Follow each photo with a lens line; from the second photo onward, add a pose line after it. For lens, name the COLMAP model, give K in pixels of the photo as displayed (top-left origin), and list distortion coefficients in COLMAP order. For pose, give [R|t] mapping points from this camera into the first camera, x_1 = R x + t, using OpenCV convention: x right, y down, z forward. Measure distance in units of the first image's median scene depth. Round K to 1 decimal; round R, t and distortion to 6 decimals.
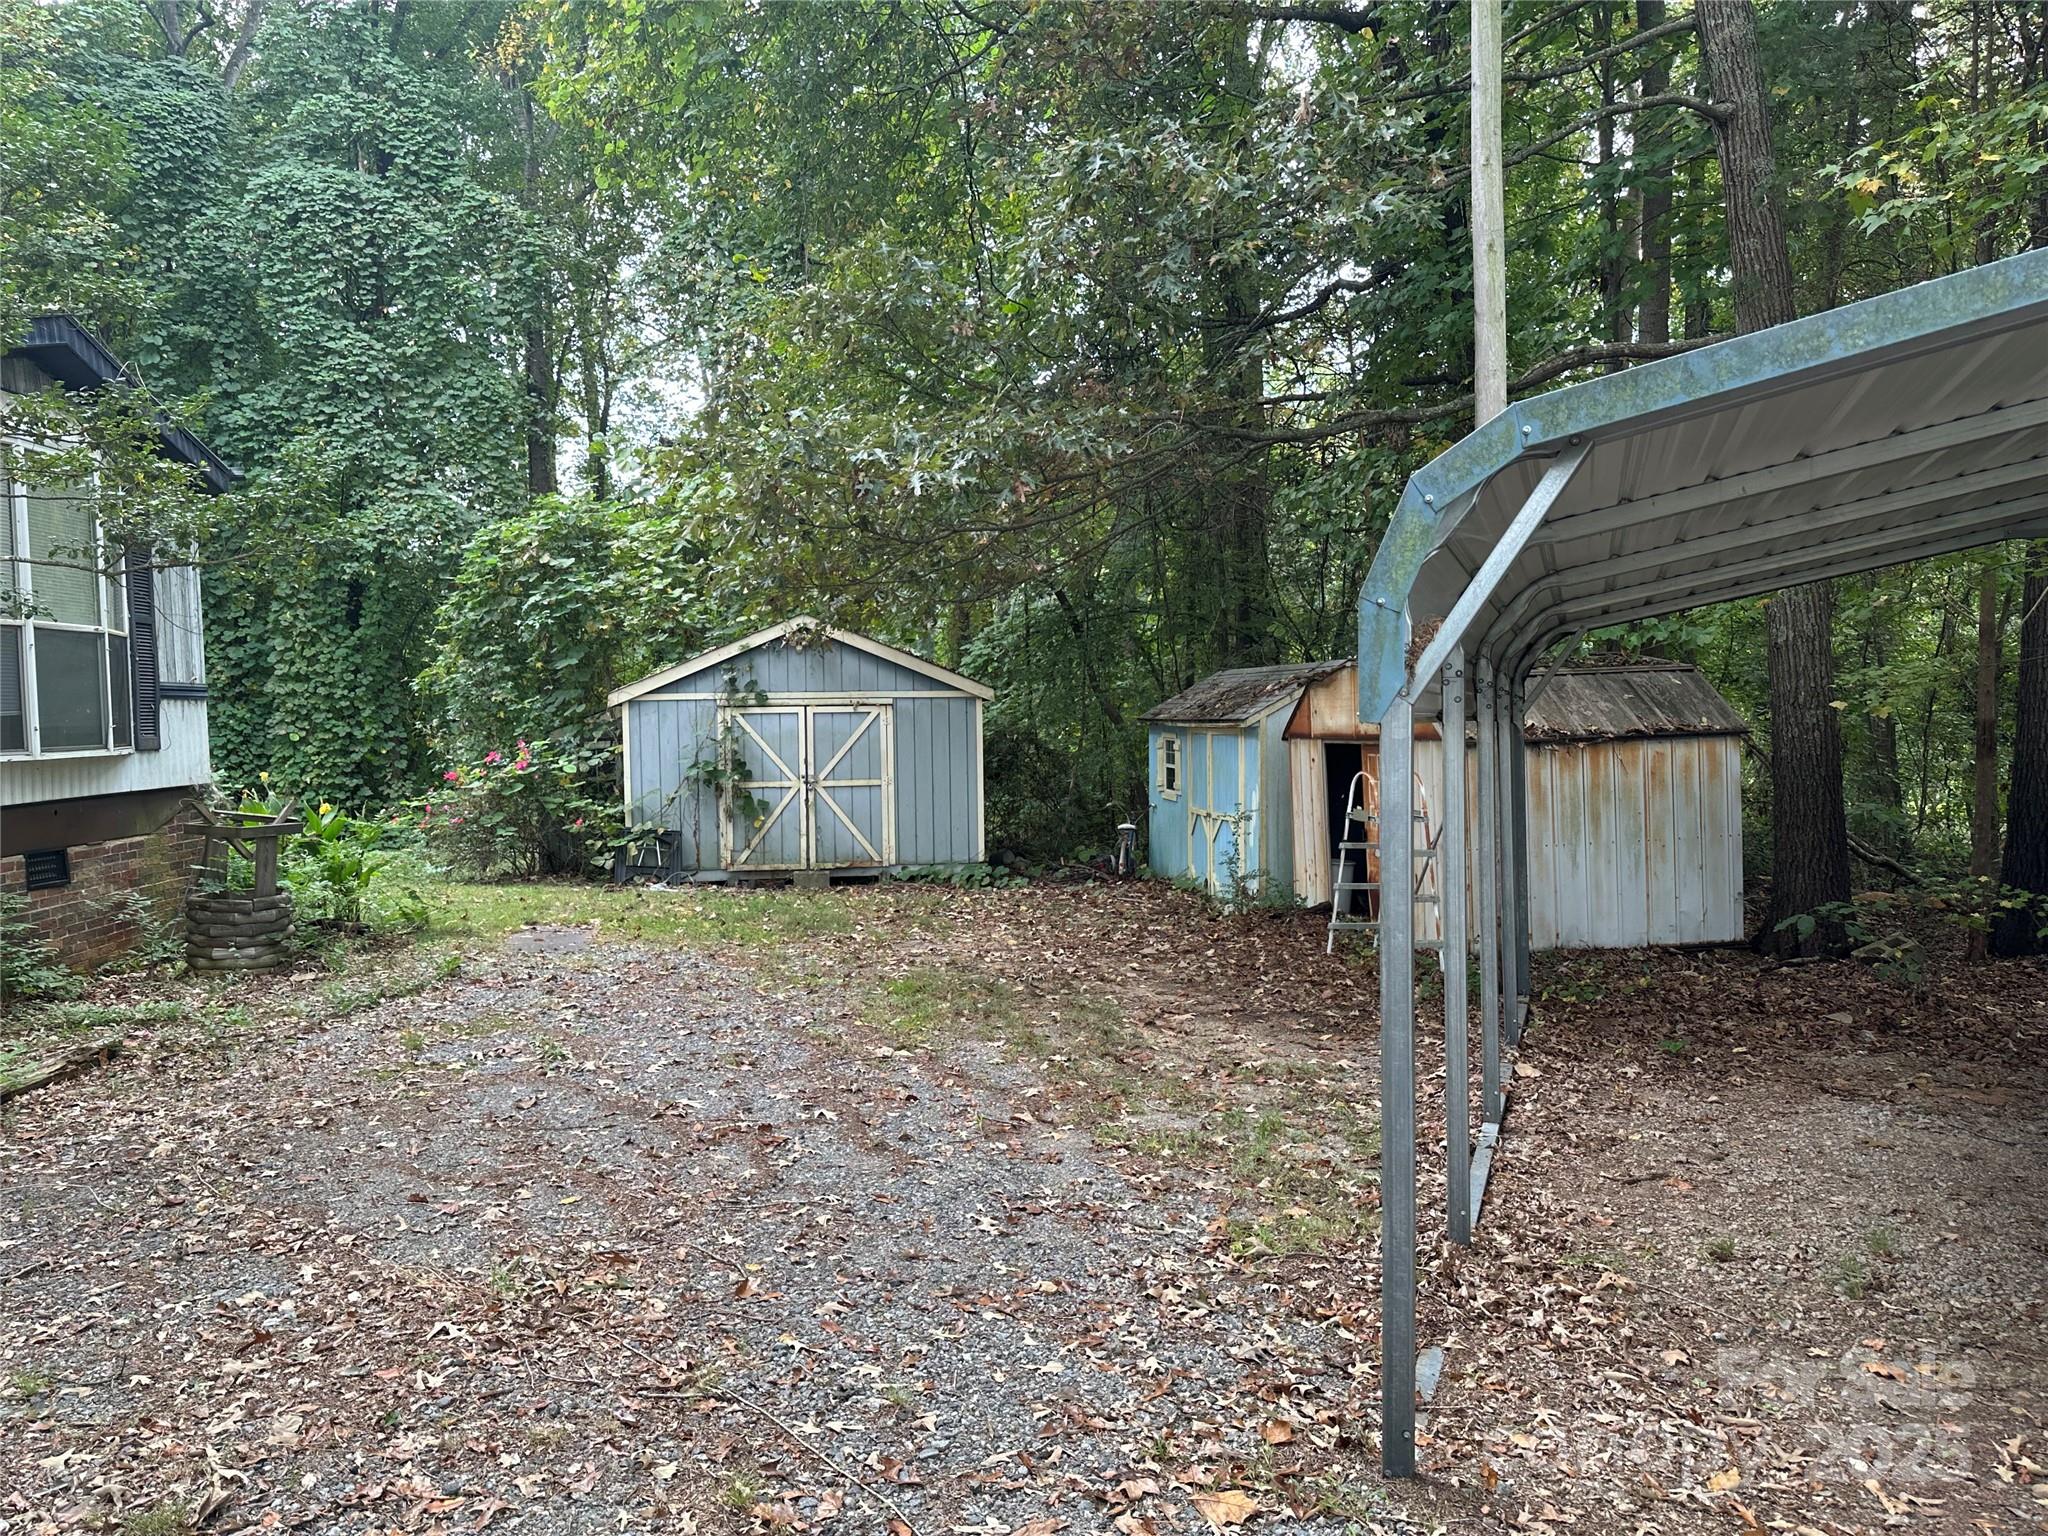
lens RADIAL K [[1440.7, 0, 1016.1], [0, 1440.7, 761.3], [0, 0, 1]] dist [0.007729, -0.012049]
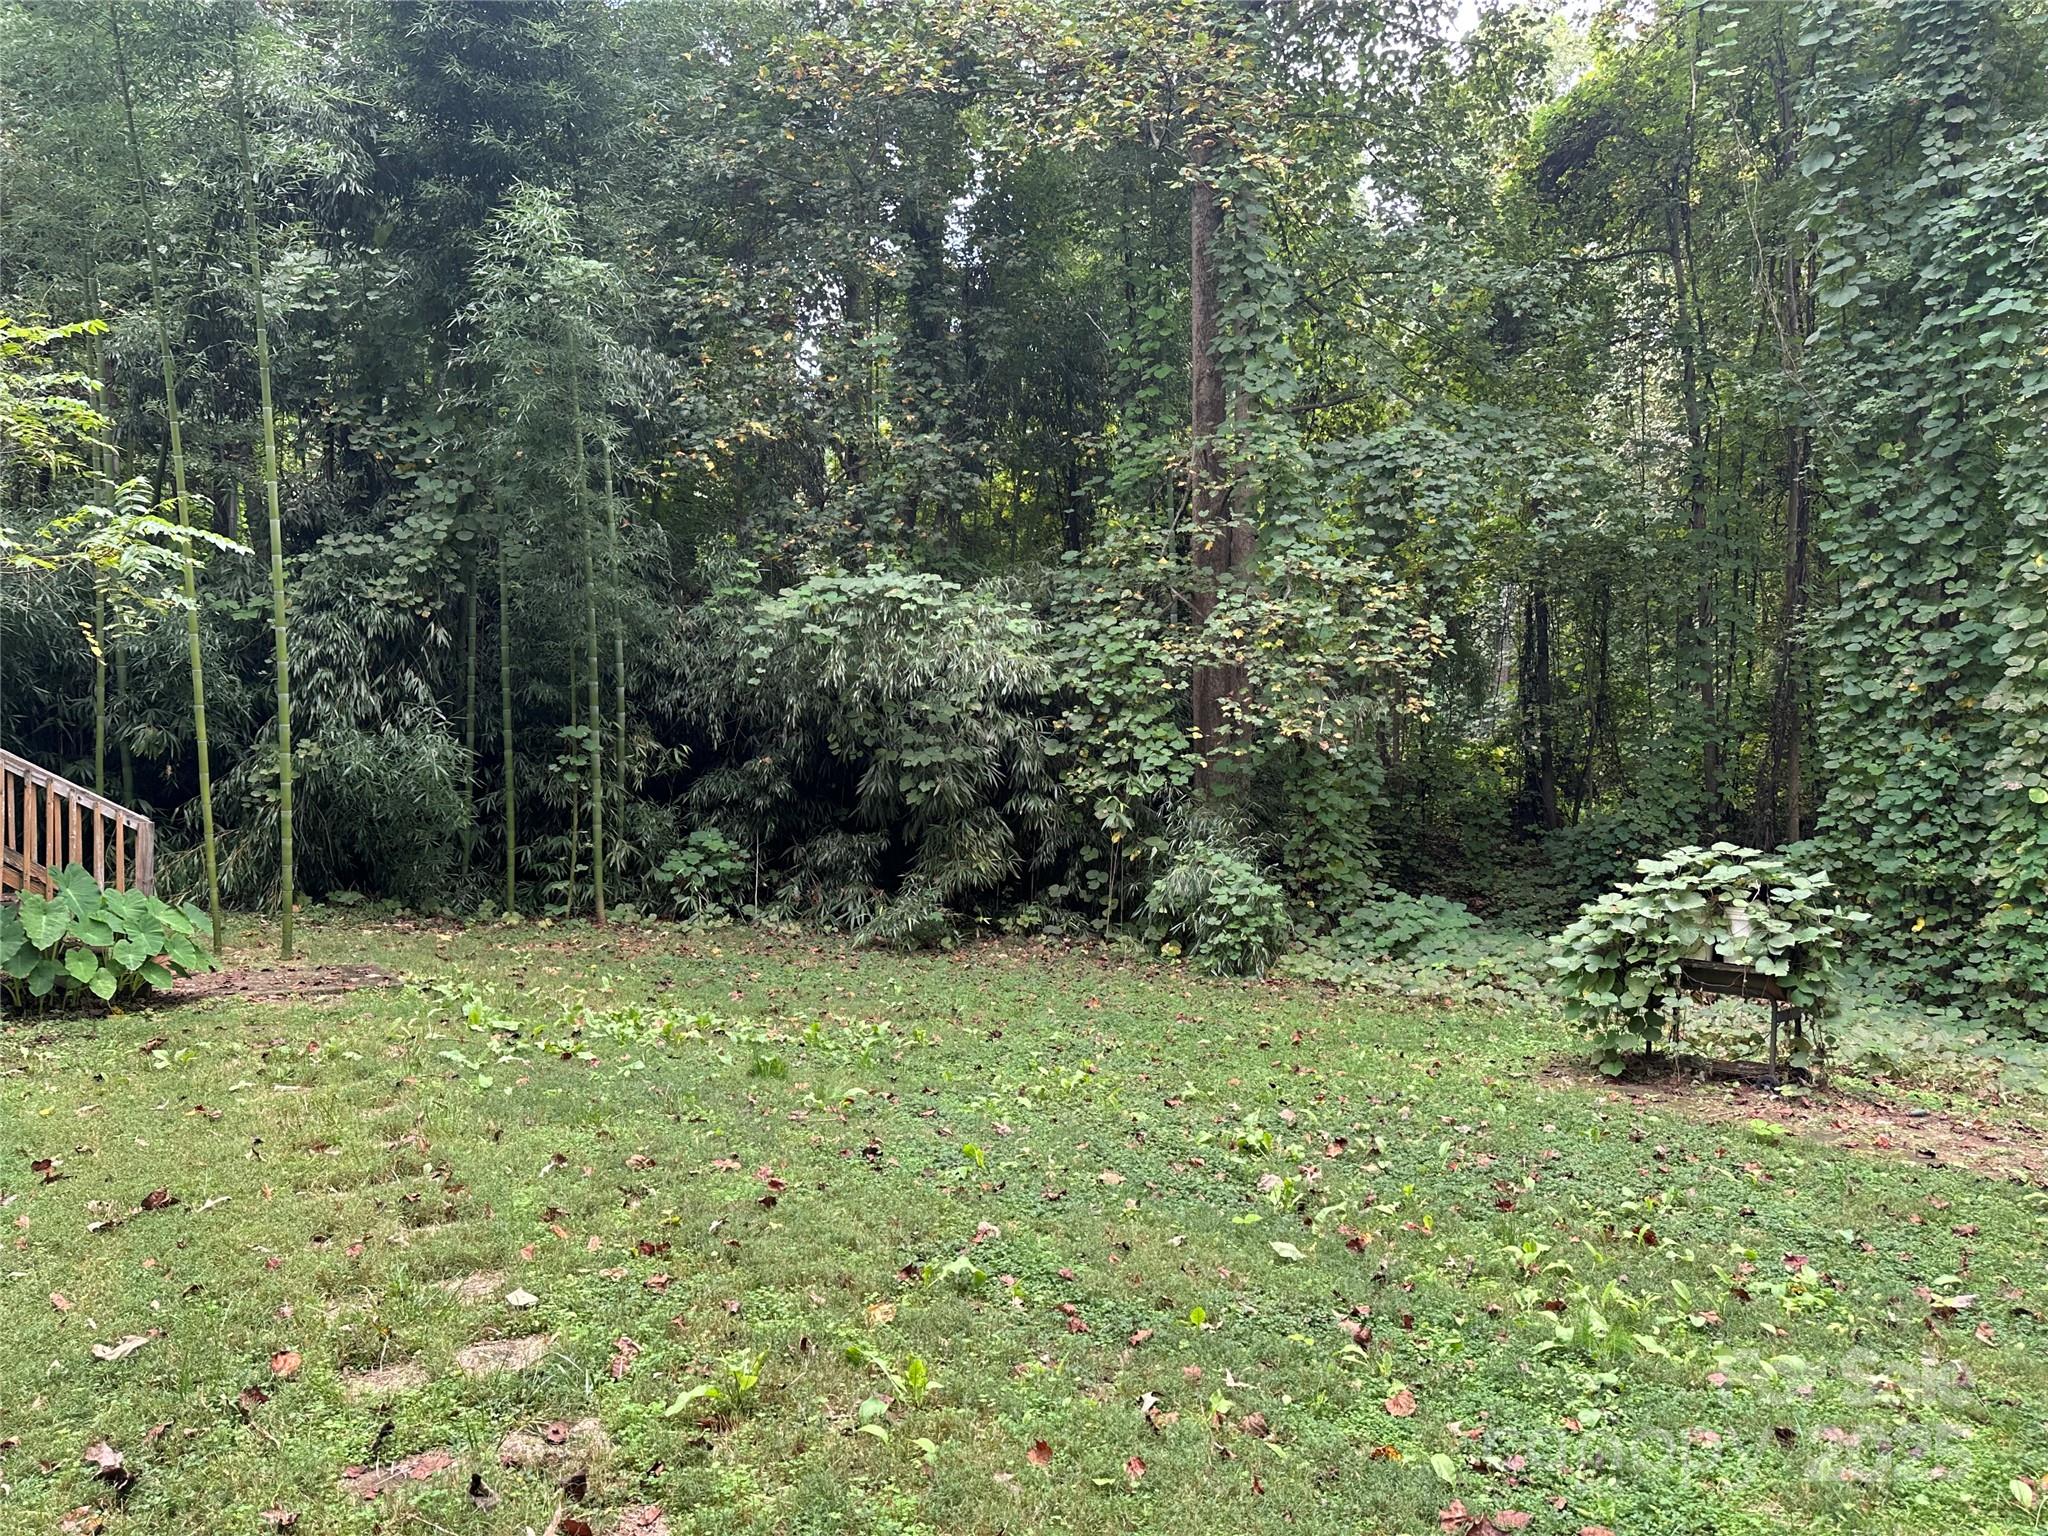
lens RADIAL K [[1440.7, 0, 1016.1], [0, 1440.7, 761.3], [0, 0, 1]] dist [0.007729, -0.012049]
pose [[0.454617, 0.027582, -0.890260, -0.213199], [-0.059330, 0.998238, 0.000630, -0.007913], [0.888709, 0.052533, 0.455453, 0.450898]]
